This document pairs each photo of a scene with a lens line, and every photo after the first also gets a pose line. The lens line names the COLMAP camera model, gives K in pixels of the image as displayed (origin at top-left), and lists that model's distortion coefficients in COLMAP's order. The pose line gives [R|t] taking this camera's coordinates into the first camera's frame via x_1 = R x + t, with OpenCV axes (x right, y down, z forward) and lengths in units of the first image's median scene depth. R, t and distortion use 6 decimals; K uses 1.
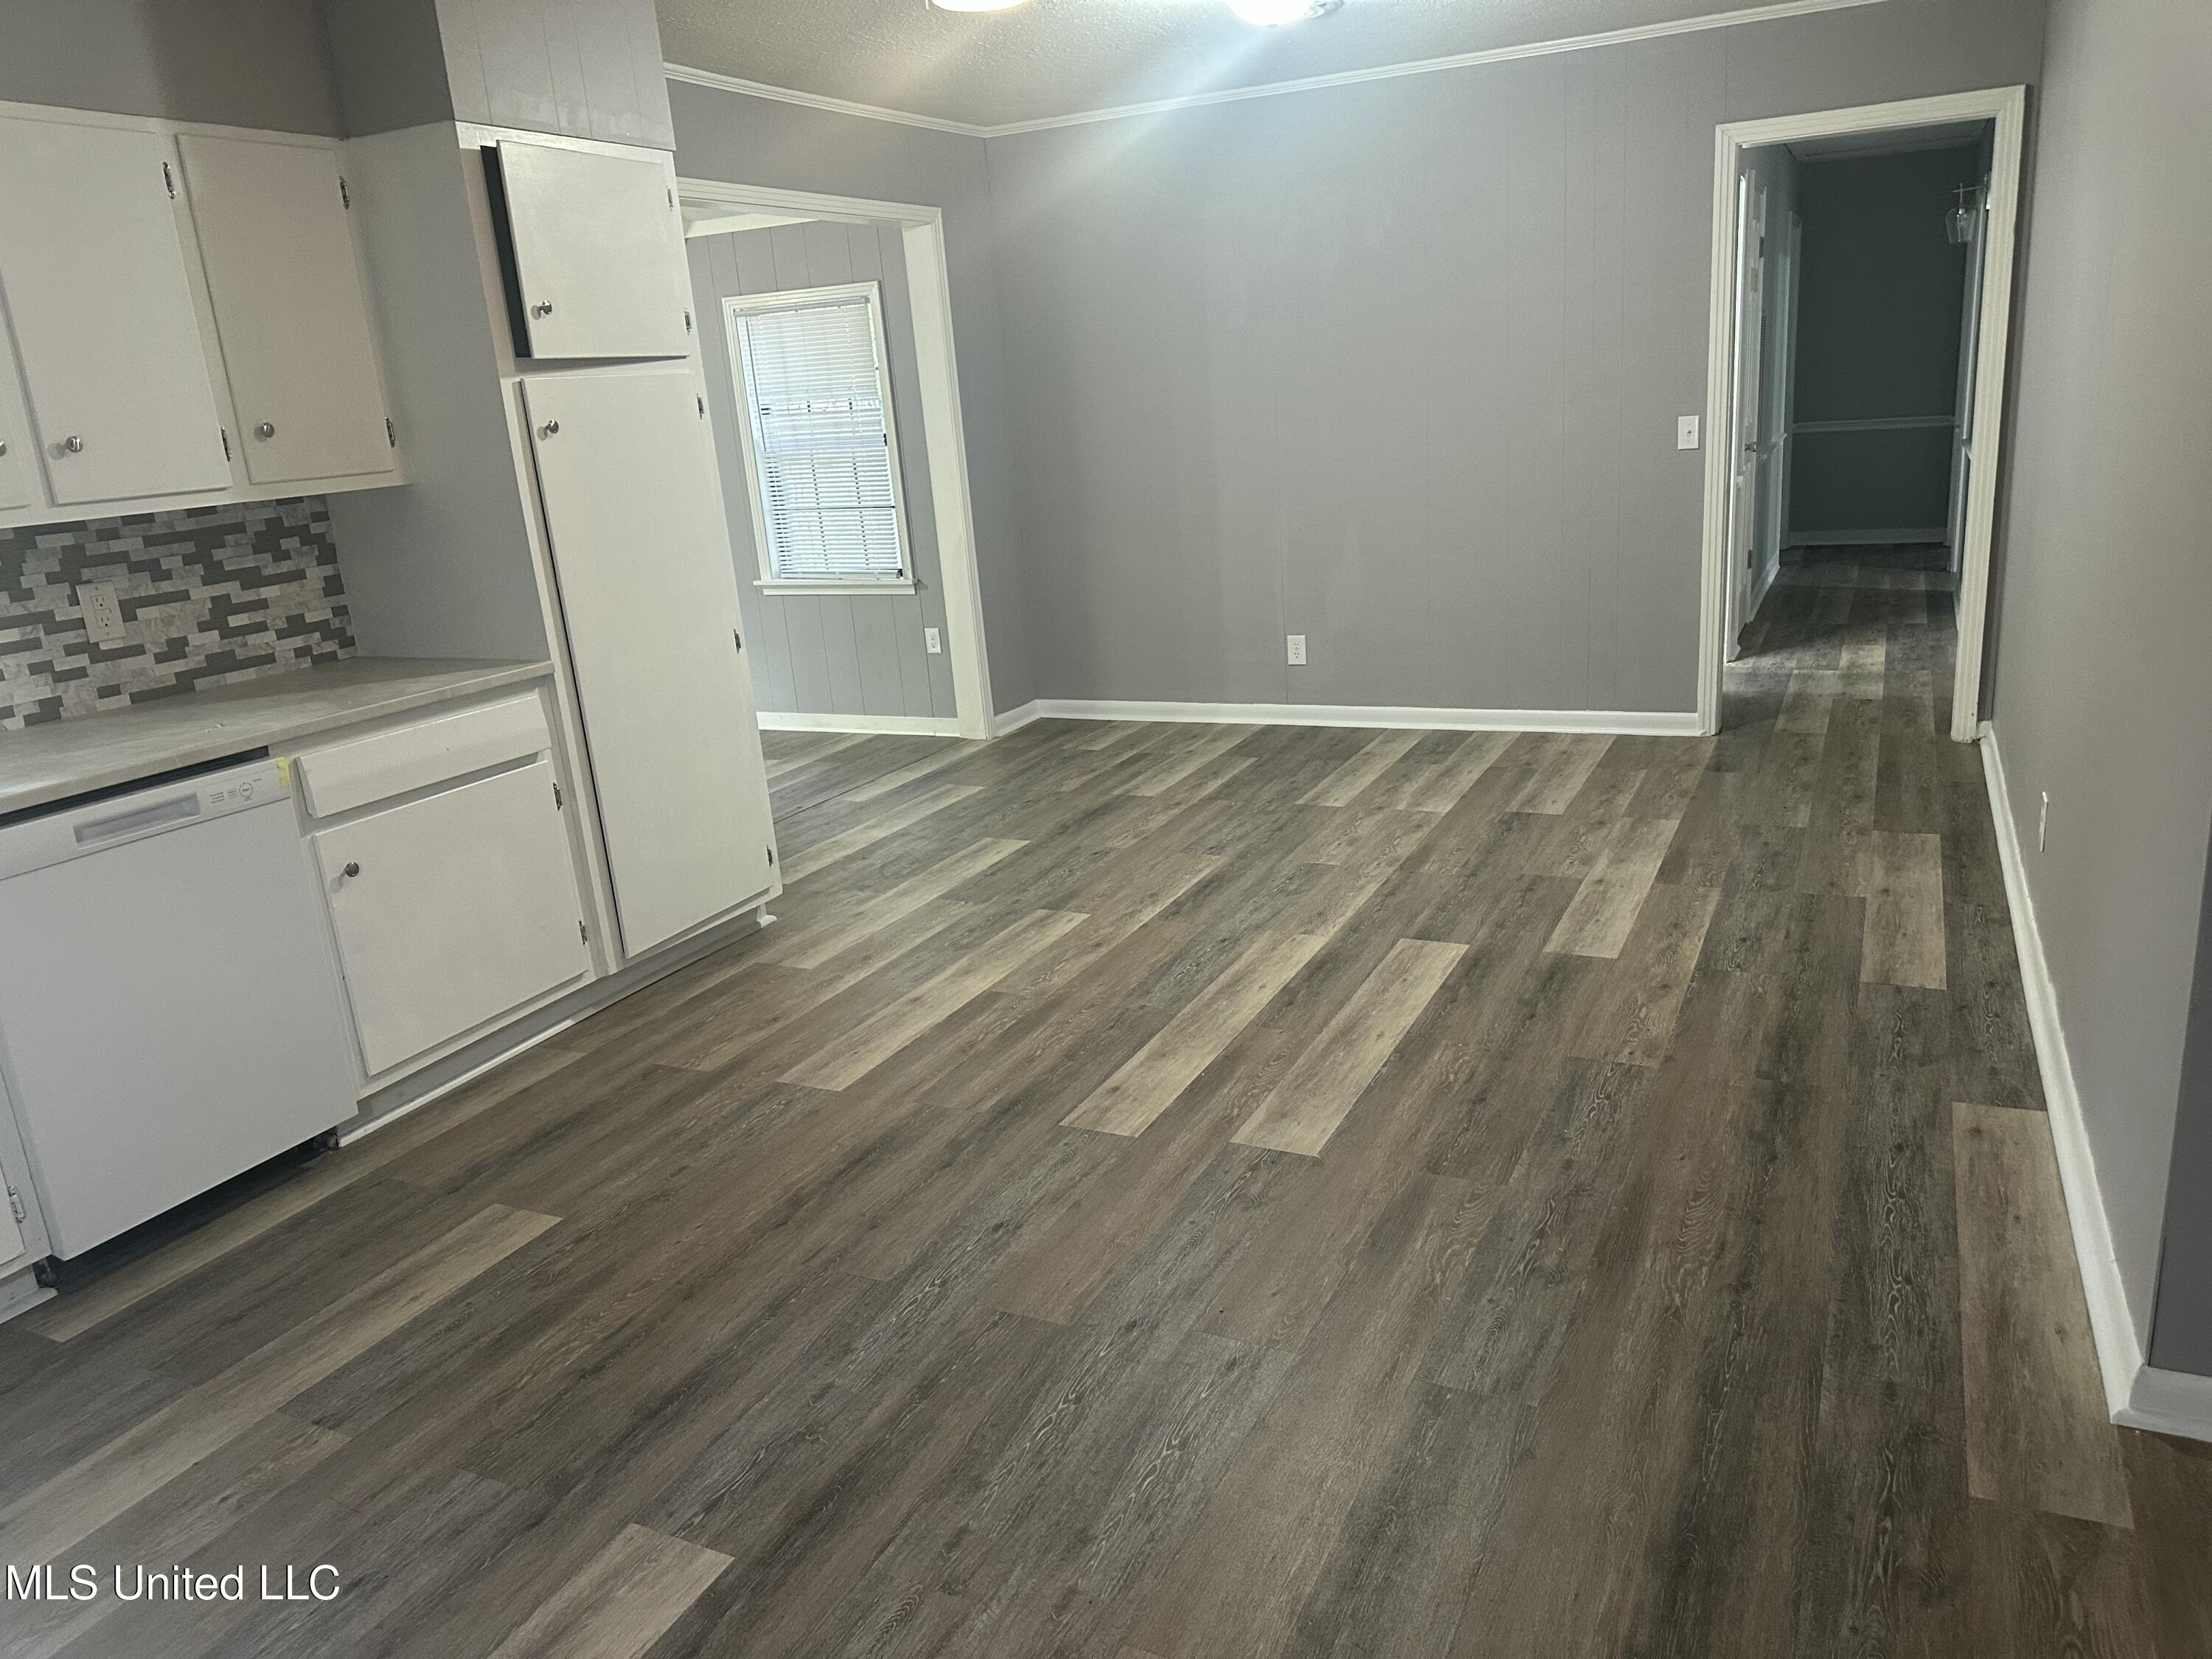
lens RADIAL K [[1569.8, 0, 1078.5], [0, 1569.8, 828.2], [0, 0, 1]] dist [0.193338, -0.256493]
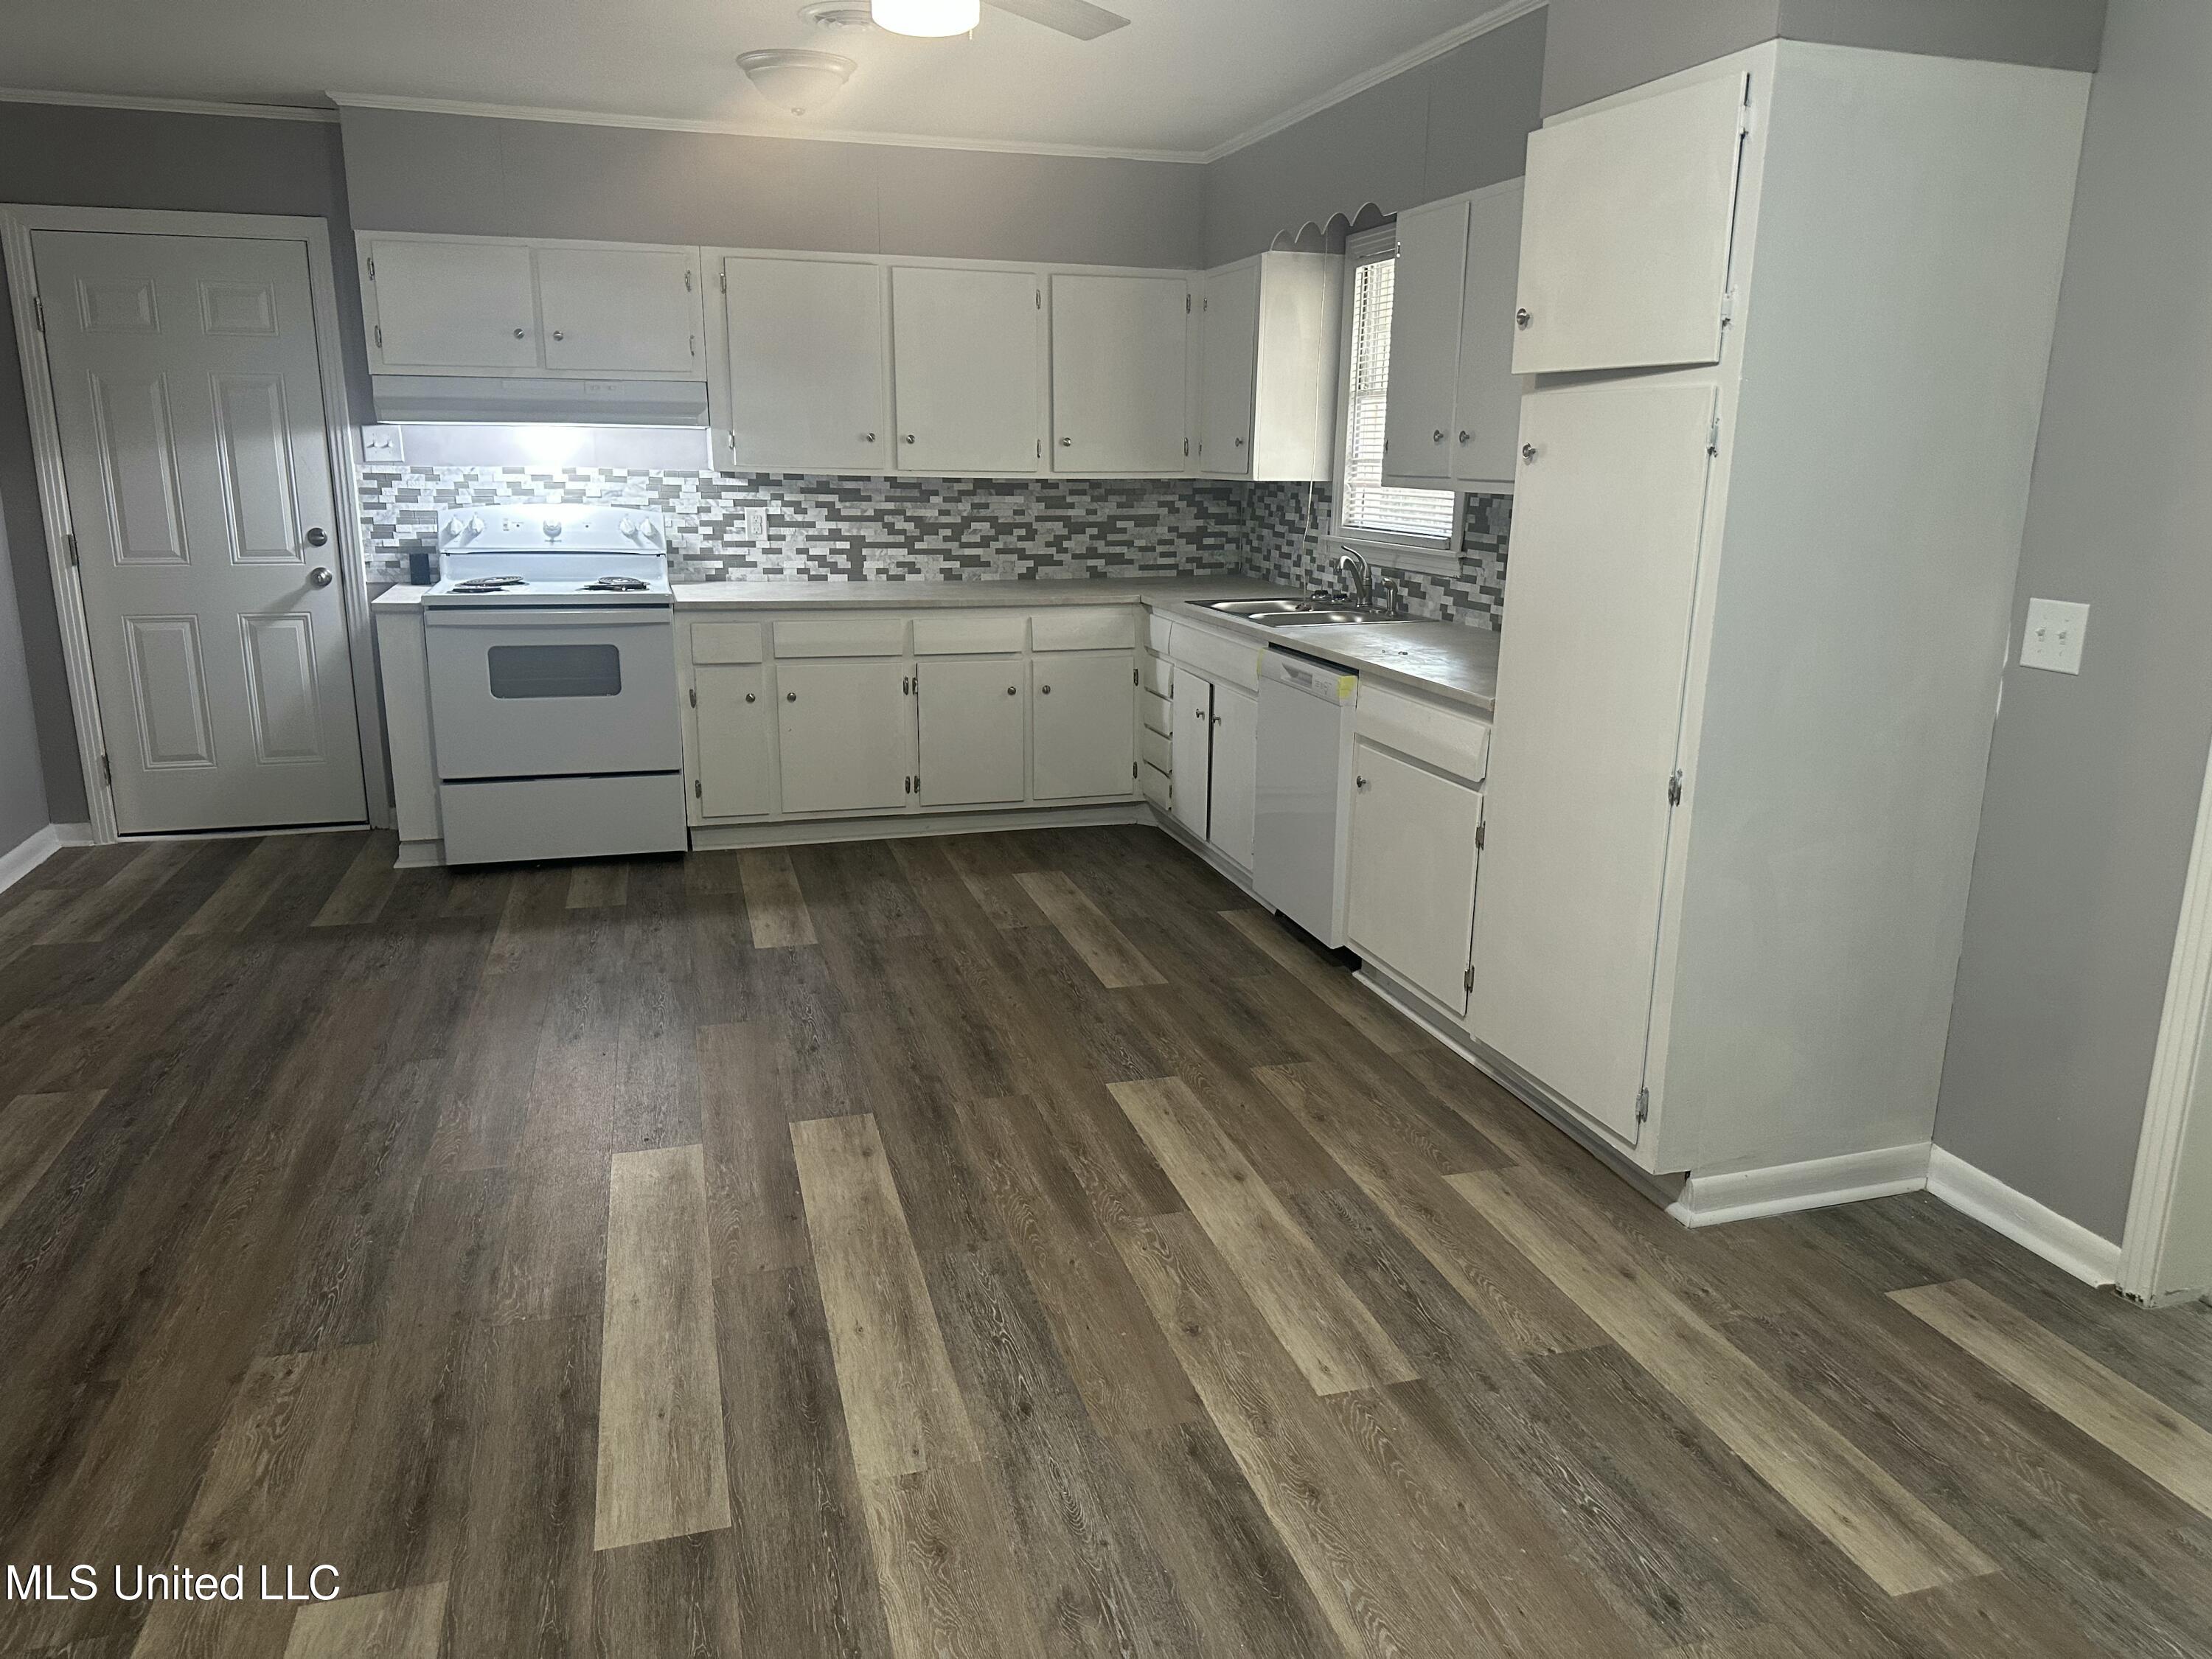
lens RADIAL K [[1548.8, 0, 1114.6], [0, 1548.8, 819.3], [0, 0, 1]] dist [0.100334, -0.136981]
pose [[-0.727520, 0.216876, -0.650907, 0.469351], [-0.148896, 0.876204, 0.458364, -0.453375], [0.669735, 0.430386, -0.605163, 1.533110]]
